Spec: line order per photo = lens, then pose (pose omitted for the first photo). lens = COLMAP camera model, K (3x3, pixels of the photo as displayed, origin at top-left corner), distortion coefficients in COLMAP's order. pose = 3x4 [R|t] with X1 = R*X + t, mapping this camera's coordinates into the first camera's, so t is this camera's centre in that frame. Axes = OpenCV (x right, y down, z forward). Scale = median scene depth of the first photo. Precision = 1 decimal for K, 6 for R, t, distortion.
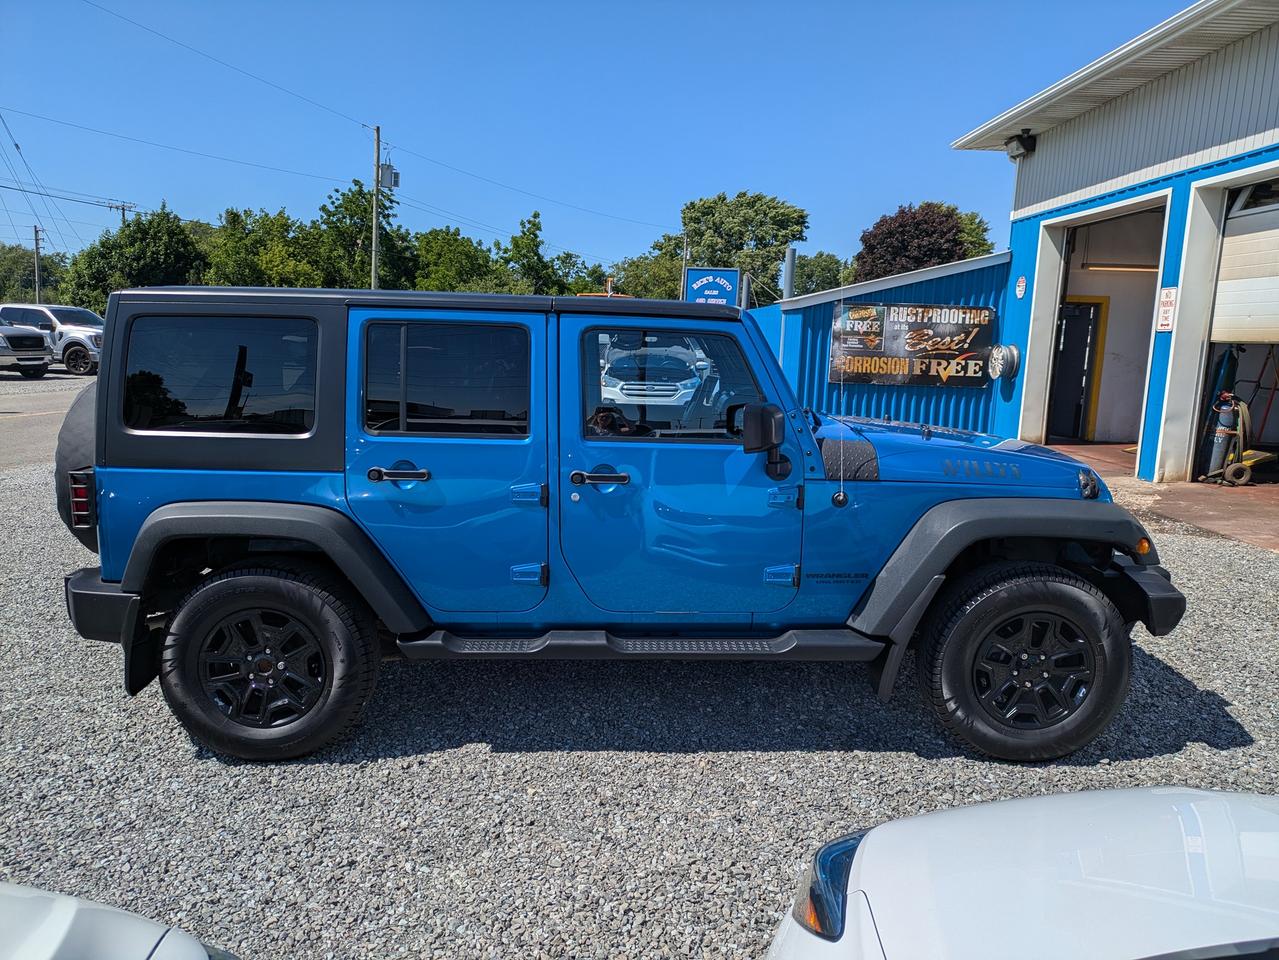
lens RADIAL K [[933.8, 0, 652.6], [0, 933.8, 482.1], [0, 0, 1]] dist [0.033544, -0.010566]
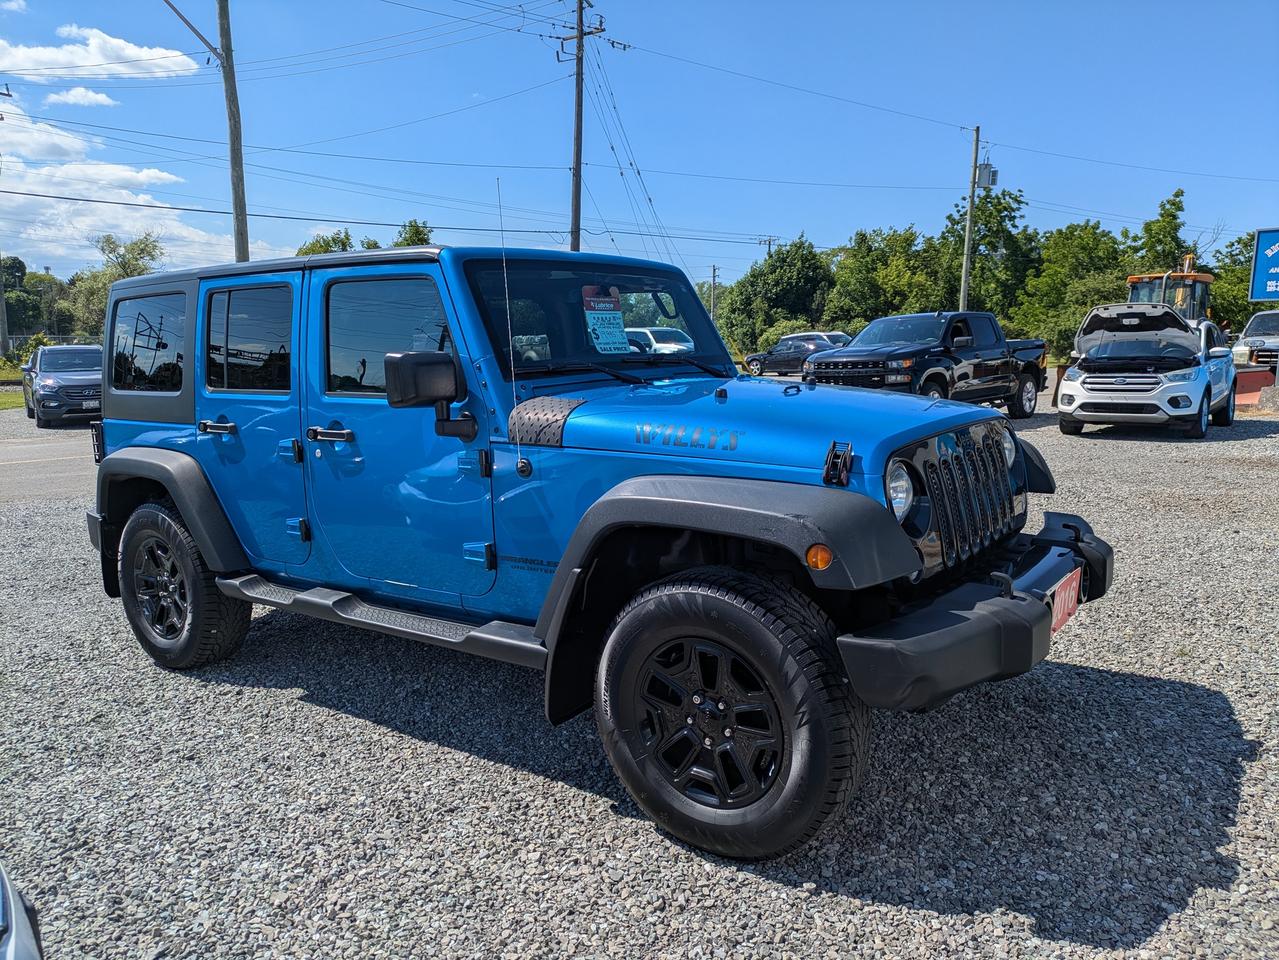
lens RADIAL K [[925.5, 0, 618.4], [0, 925.5, 478.8], [0, 0, 1]] dist [0.066657, -0.042750]
pose [[0.793782, 0.048405, -0.606273, 0.252912], [-0.055503, 0.998434, 0.007046, 0.005954], [0.605664, 0.028057, 0.795226, 0.133246]]
